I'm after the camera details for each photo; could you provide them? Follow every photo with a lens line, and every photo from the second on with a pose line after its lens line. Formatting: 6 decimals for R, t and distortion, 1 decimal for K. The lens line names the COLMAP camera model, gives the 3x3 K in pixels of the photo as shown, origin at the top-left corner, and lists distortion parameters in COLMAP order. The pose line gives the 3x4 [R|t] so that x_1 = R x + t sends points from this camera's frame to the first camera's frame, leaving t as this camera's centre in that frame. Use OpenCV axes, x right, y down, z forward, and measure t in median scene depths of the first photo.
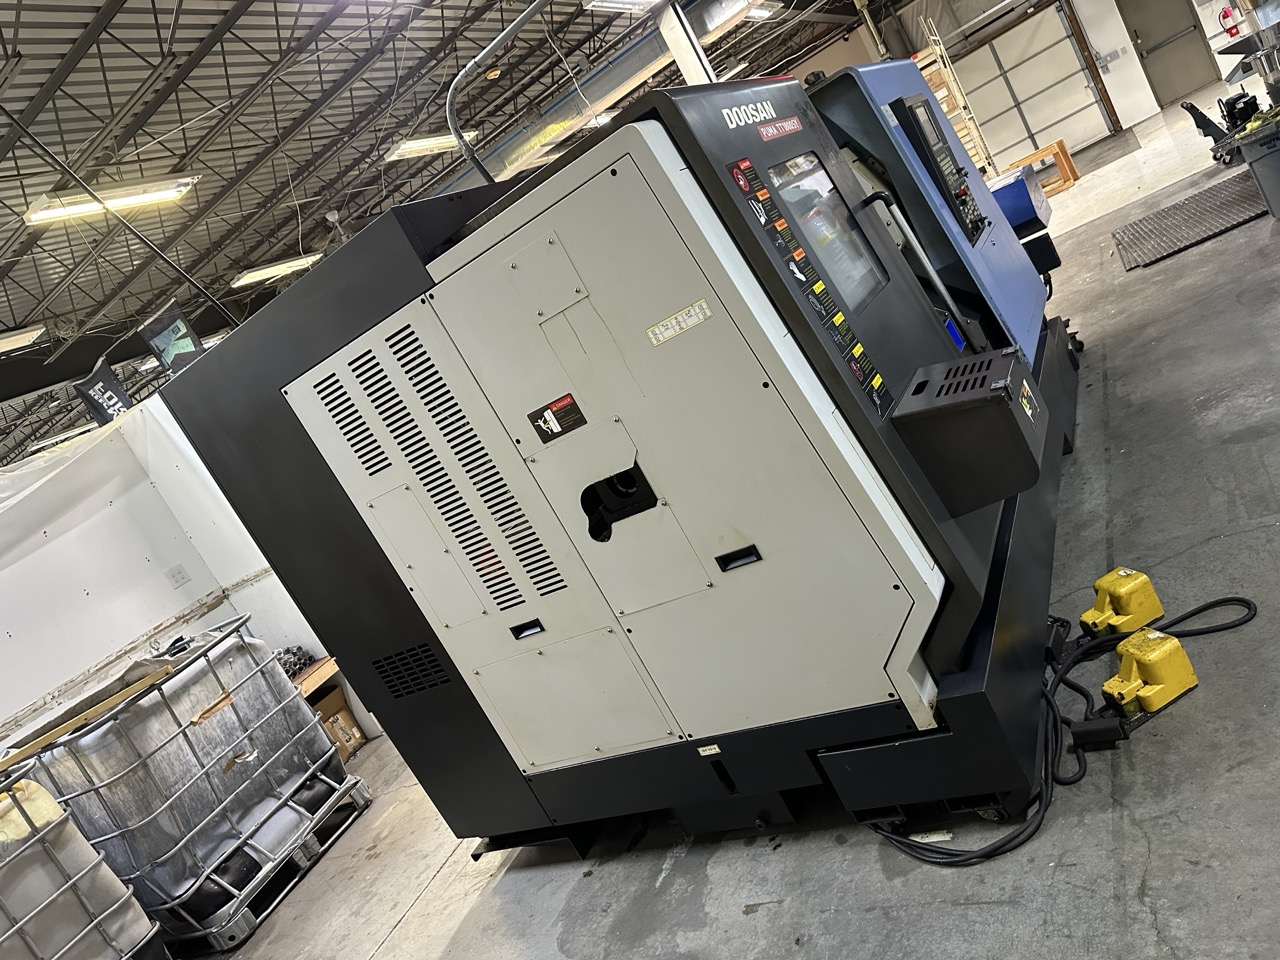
lens RADIAL K [[903.8, 0, 637.7], [0, 903.8, 471.3], [0, 0, 1]] dist [0.048455, -0.070000]
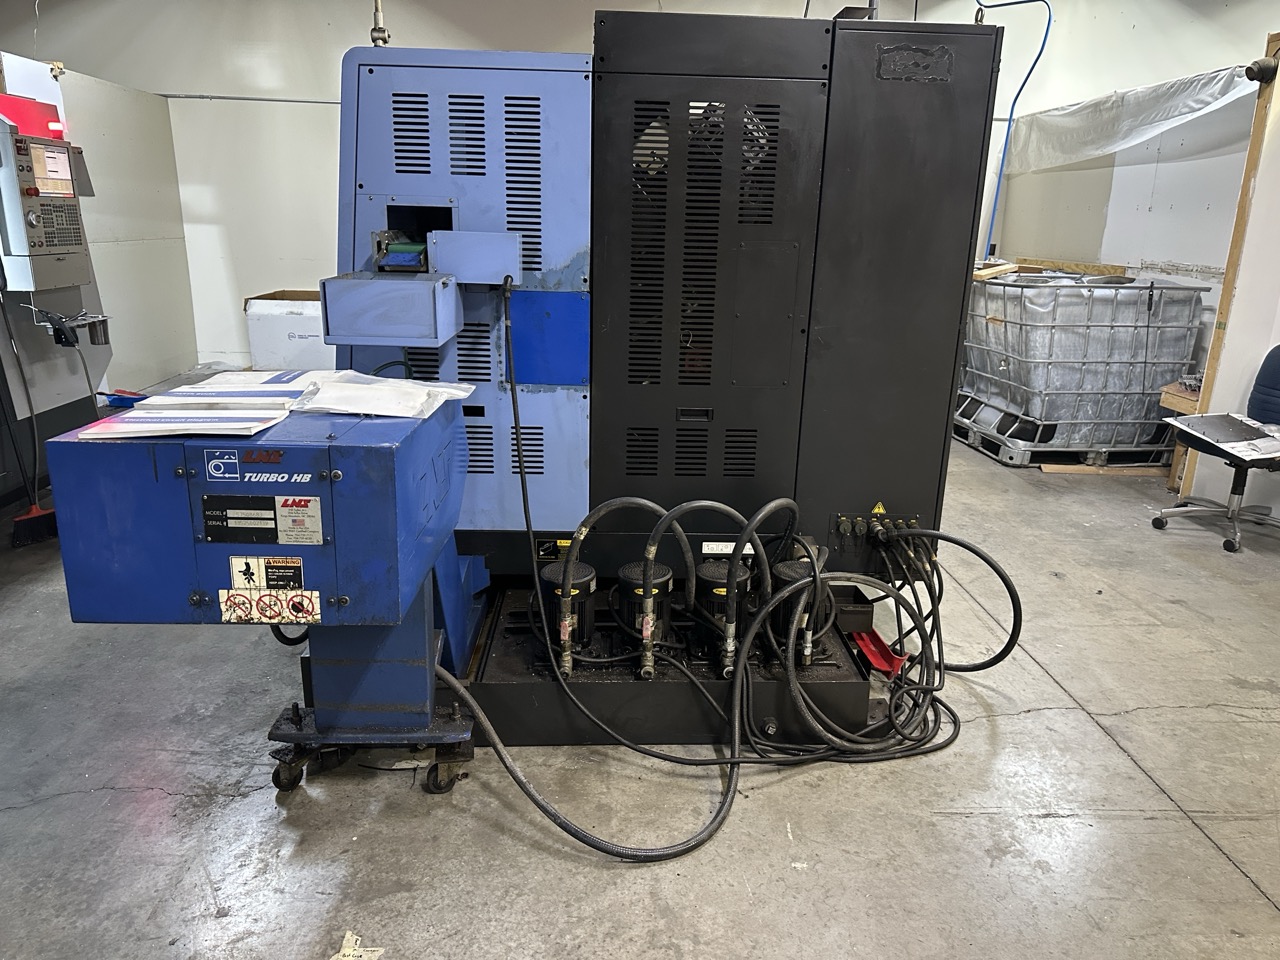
lens RADIAL K [[903.8, 0, 637.9], [0, 903.8, 475.1], [0, 0, 1]] dist [0.048455, -0.070000]
pose [[-0.768774, 0.566260, -0.297212, 0.803203], [0.293578, 0.725366, 0.622620, -0.938103], [0.568153, 0.391399, -0.723885, 2.725814]]
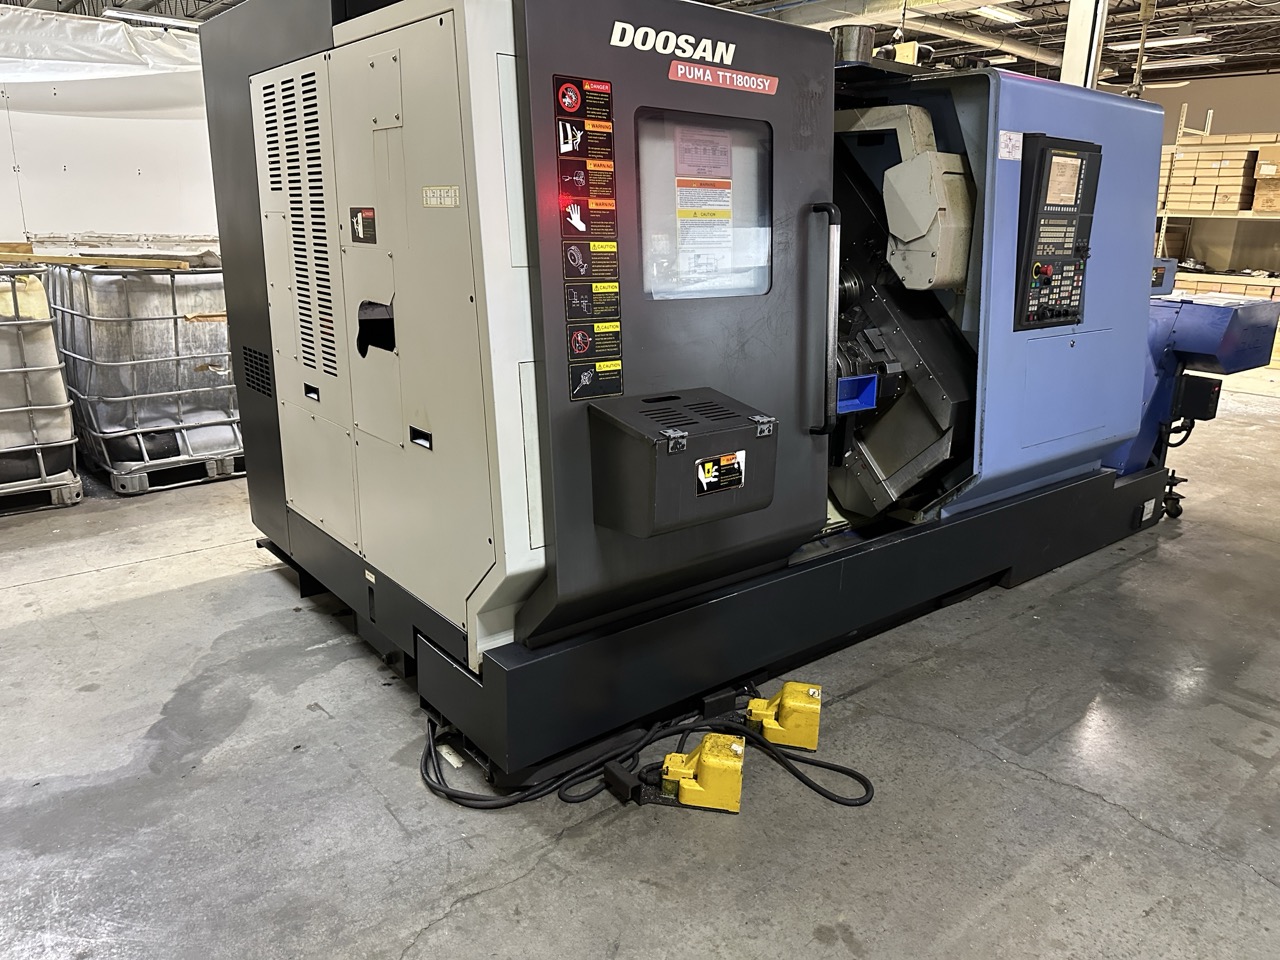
lens RADIAL K [[903.8, 0, 641.4], [0, 903.8, 472.2], [0, 0, 1]] dist [0.048455, -0.070000]
pose [[0.799505, 0.571706, -0.184239, 0.434482], [-0.529863, 0.815743, 0.231967, -0.200477], [0.282909, -0.087837, 0.955116, 0.066732]]
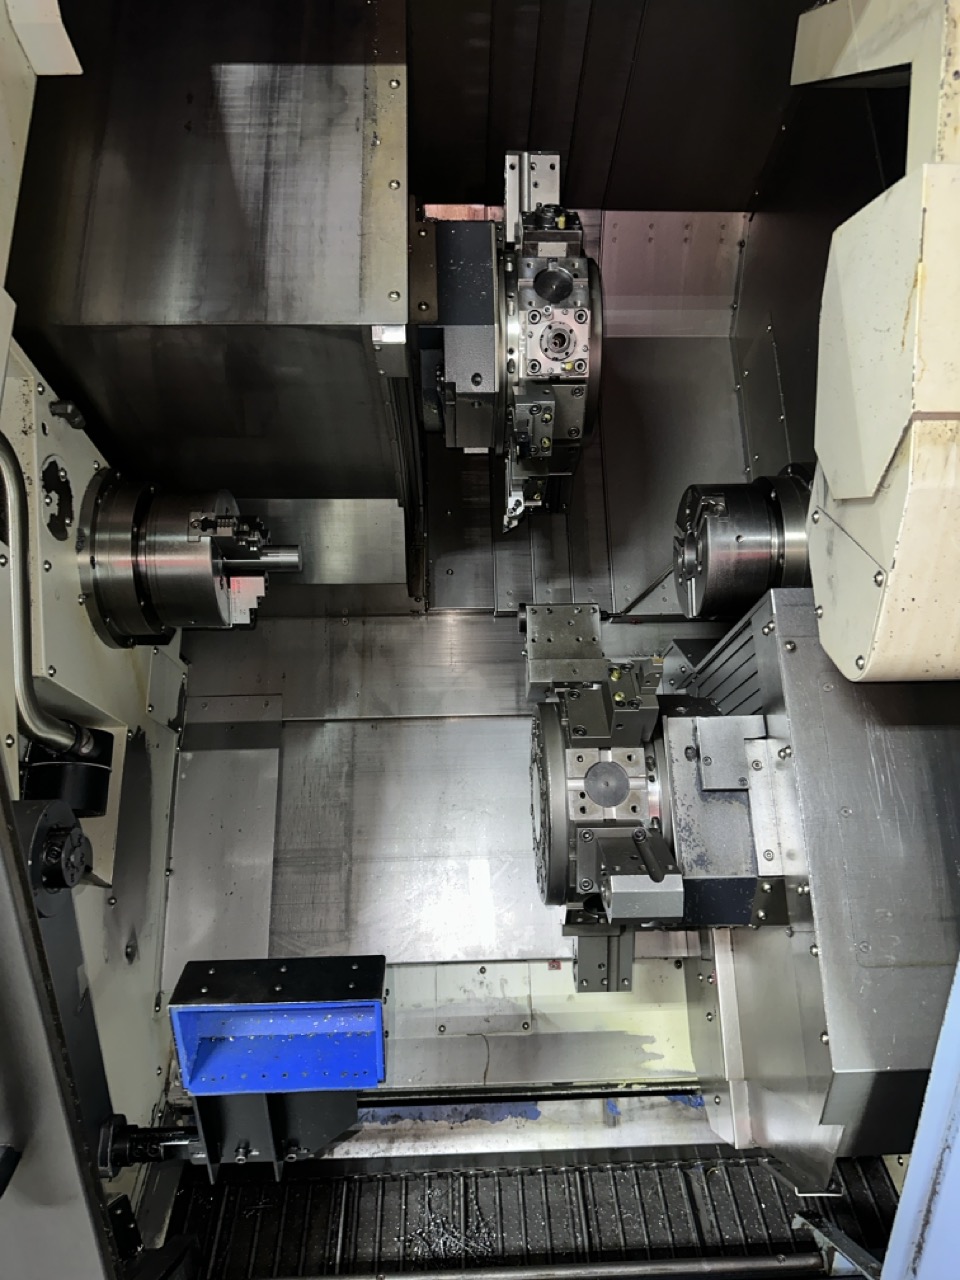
lens RADIAL K [[903.8, 0, 489.7], [0, 903.8, 640.1], [0, 0, 1]] dist [0.048455, -0.070000]
pose [[0.448437, 0.778242, -0.439595, 0.453196], [-0.410214, 0.616161, 0.672361, -0.496385], [0.794121, -0.121184, 0.595555, 1.011213]]
